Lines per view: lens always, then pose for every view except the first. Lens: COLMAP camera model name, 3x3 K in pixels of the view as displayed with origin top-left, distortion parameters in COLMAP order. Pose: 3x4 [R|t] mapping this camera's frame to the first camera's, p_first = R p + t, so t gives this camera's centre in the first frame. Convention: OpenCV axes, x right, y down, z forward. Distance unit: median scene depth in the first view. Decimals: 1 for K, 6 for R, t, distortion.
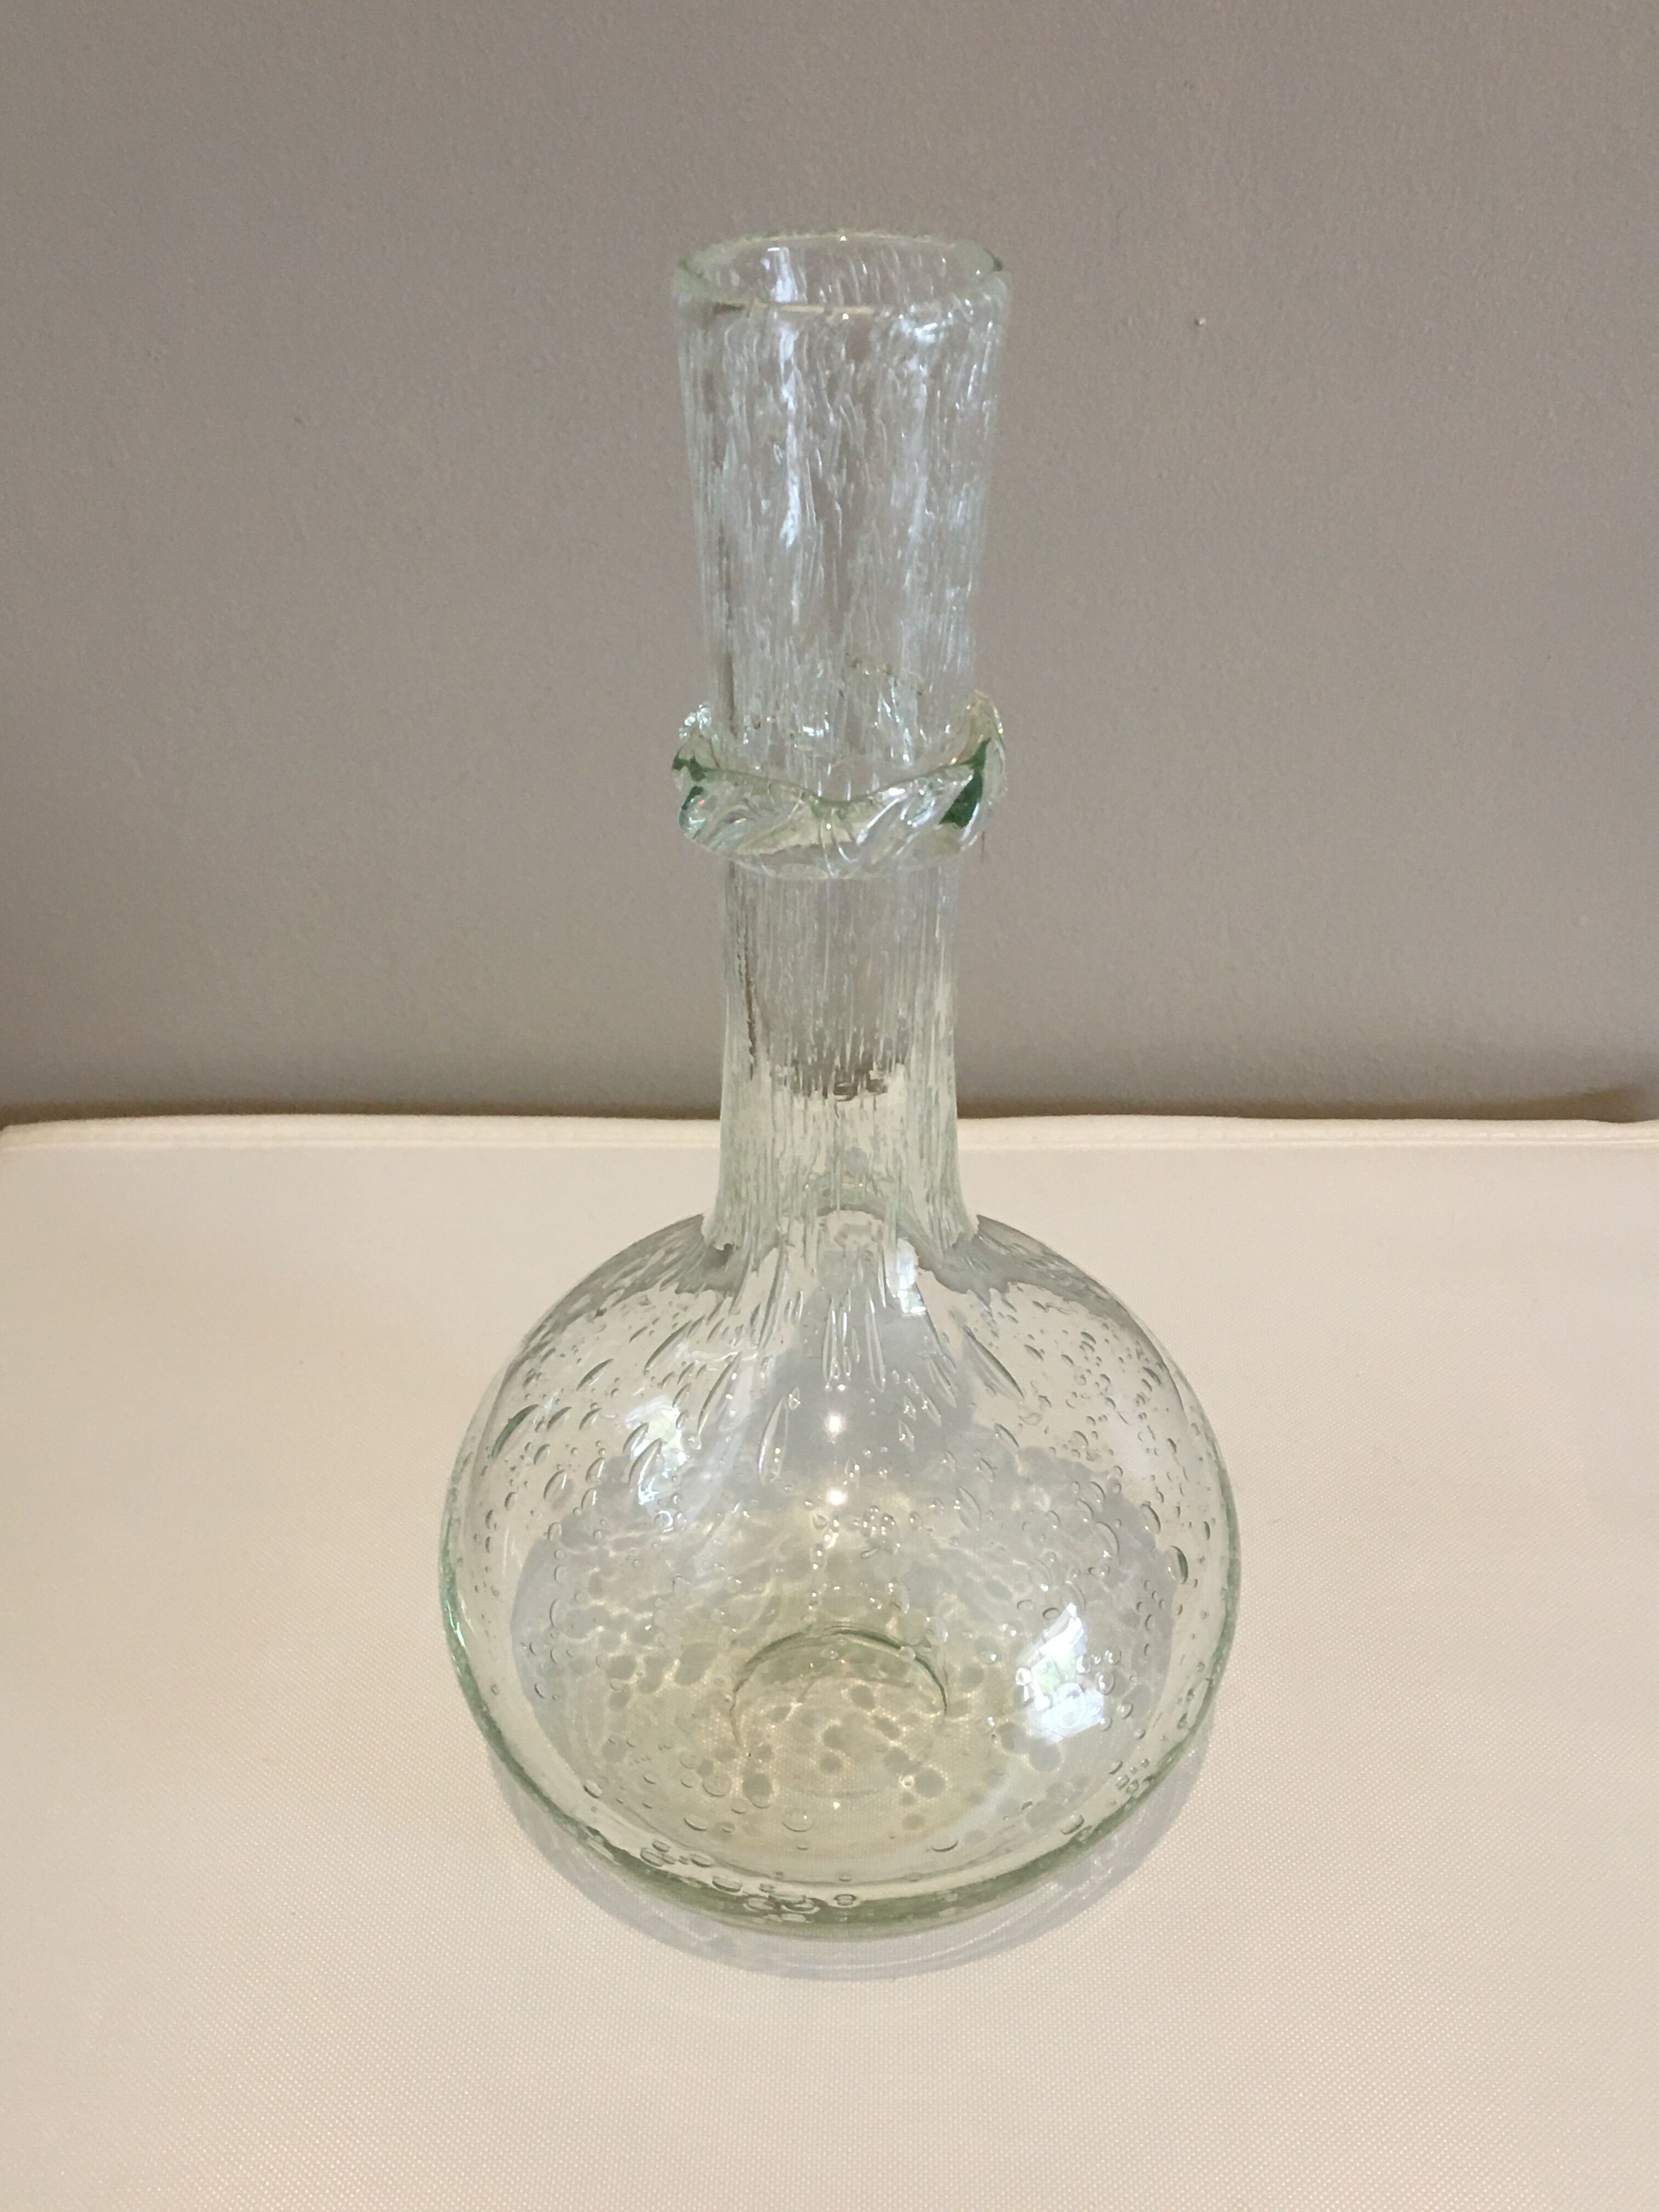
lens RADIAL K [[2742.6, 0, 869.8], [0, 2742.6, 1109.2], [0, 0, 1]] dist [0.471683, 0.002306]
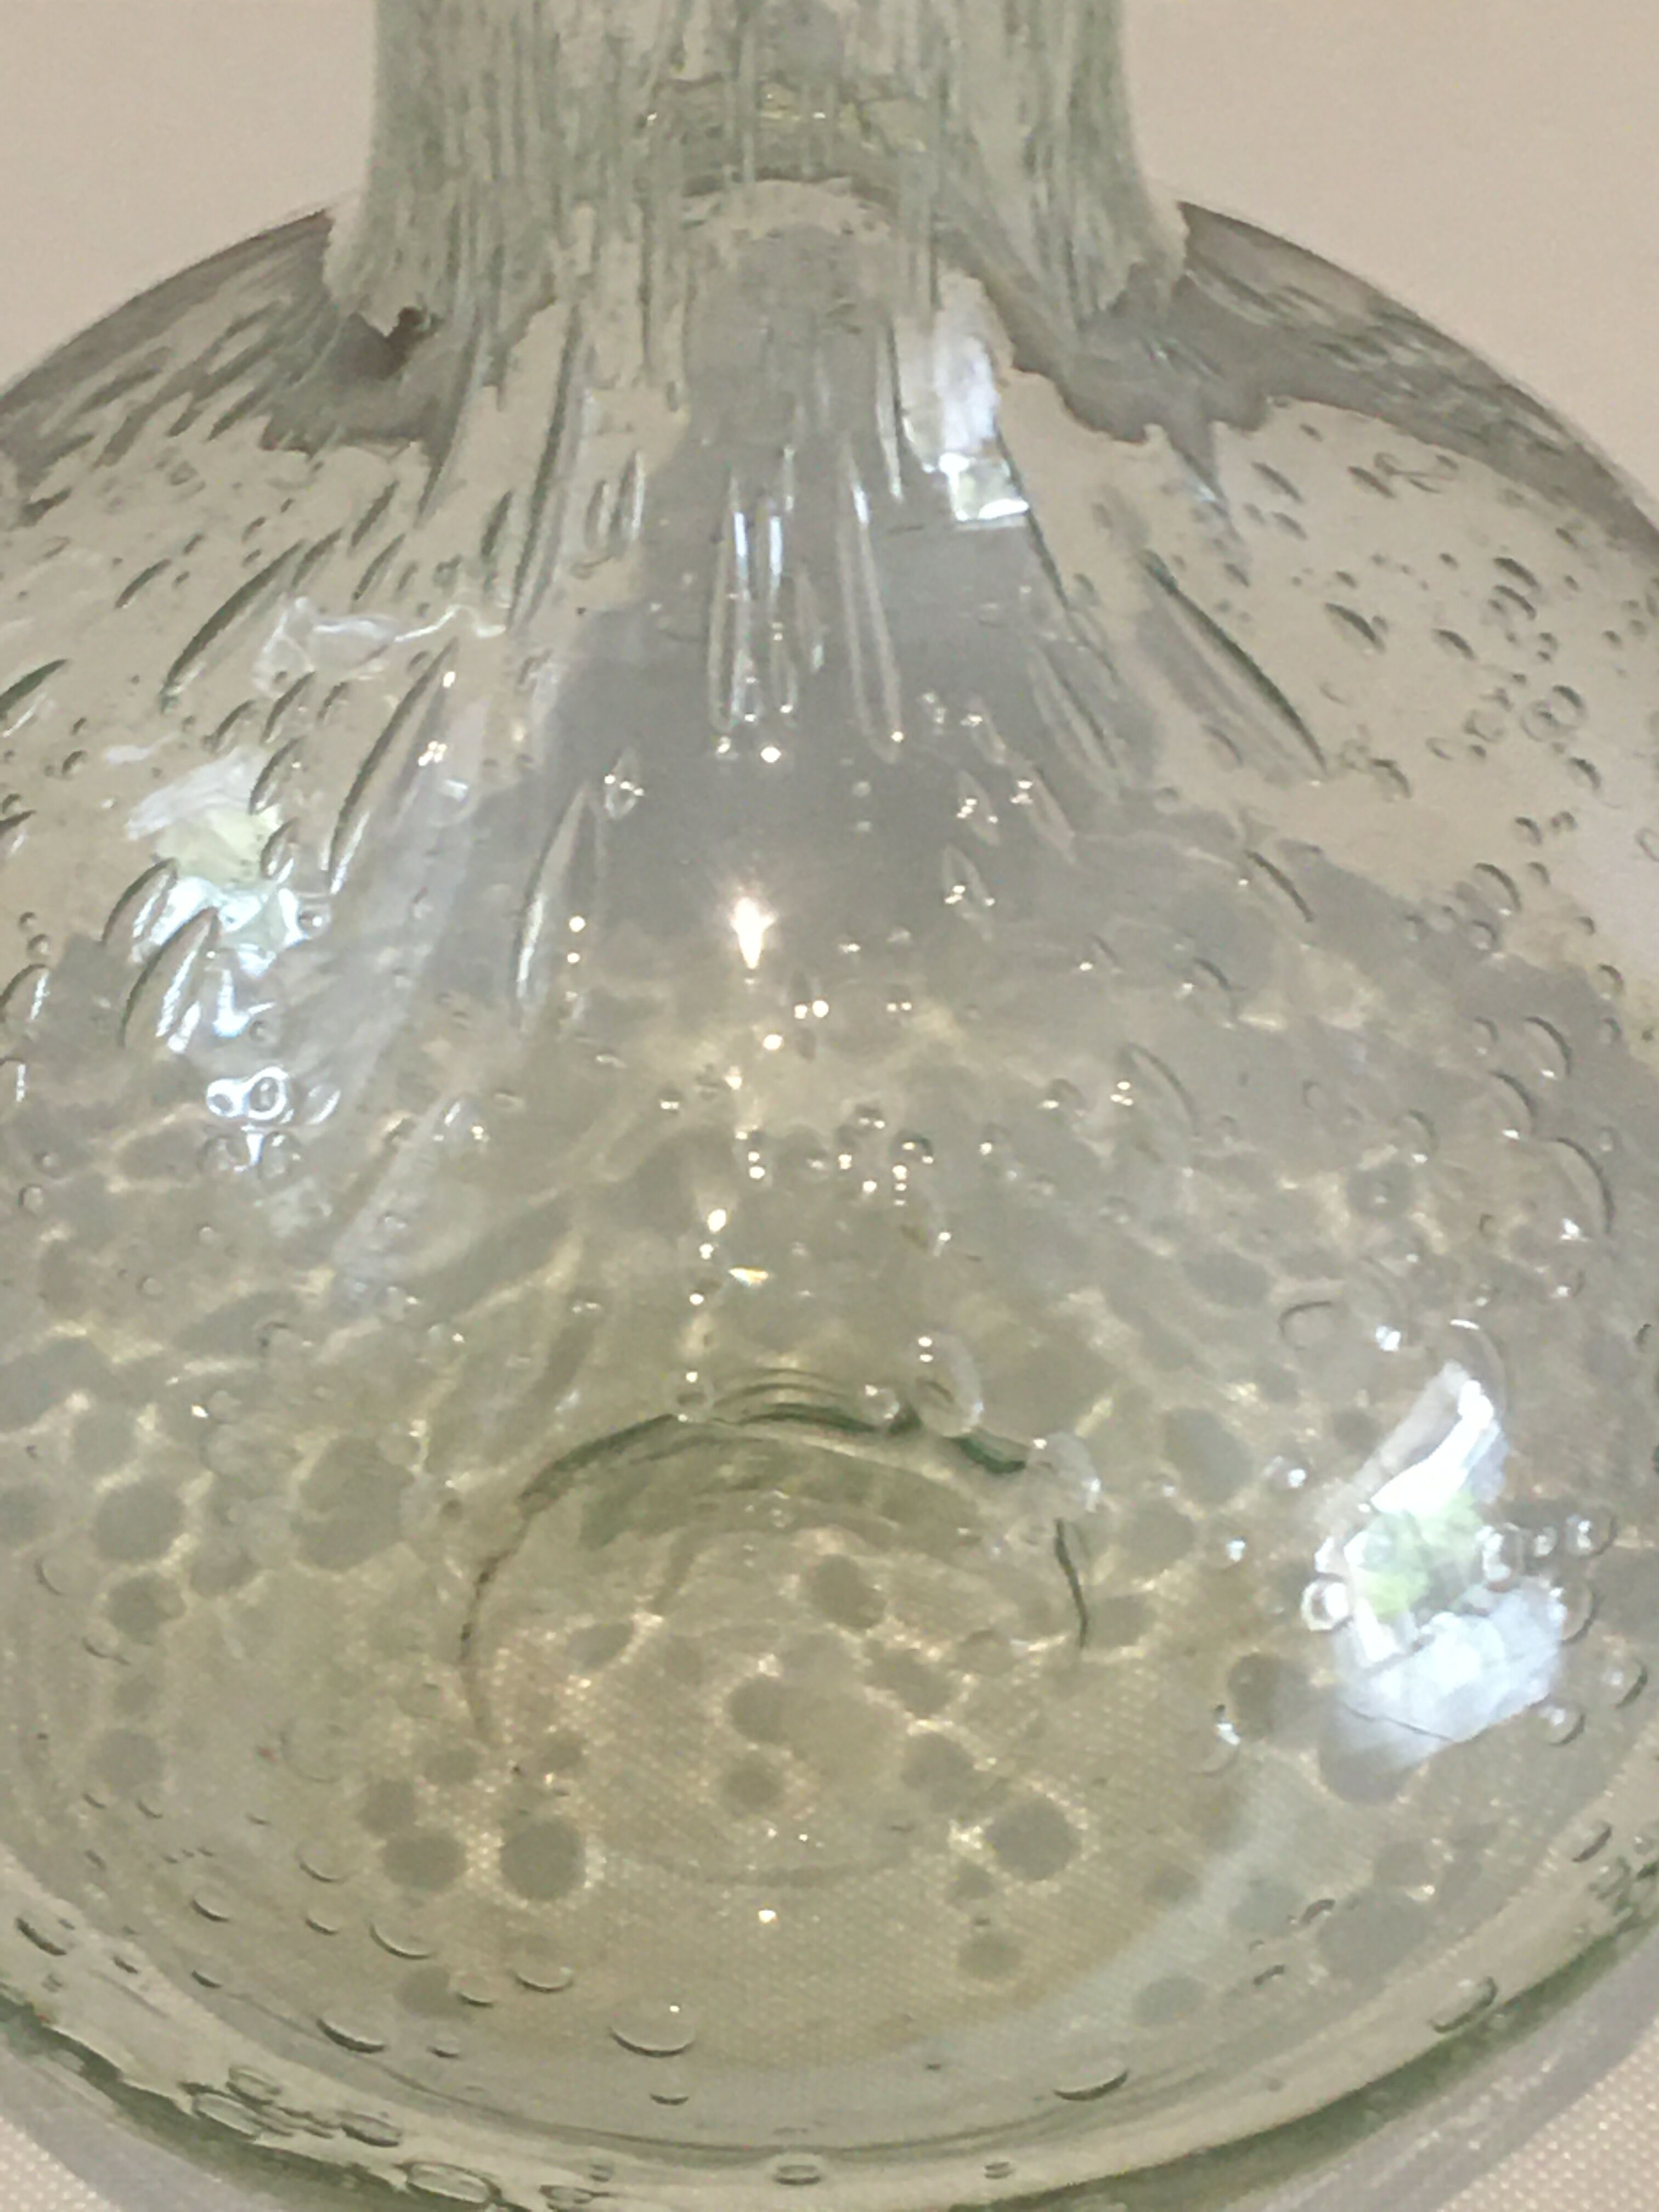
lens RADIAL K [[6098.6, 0, 829.5], [0, 6098.6, 1106.0], [0, 0, 1]] dist [-0.092706, -0.716304]
pose [[0.999924, -0.012134, 0.002057, -0.004922], [0.011473, 0.979517, 0.201034, -0.001858], [-0.004454, -0.200996, 0.979582, 0.286004]]
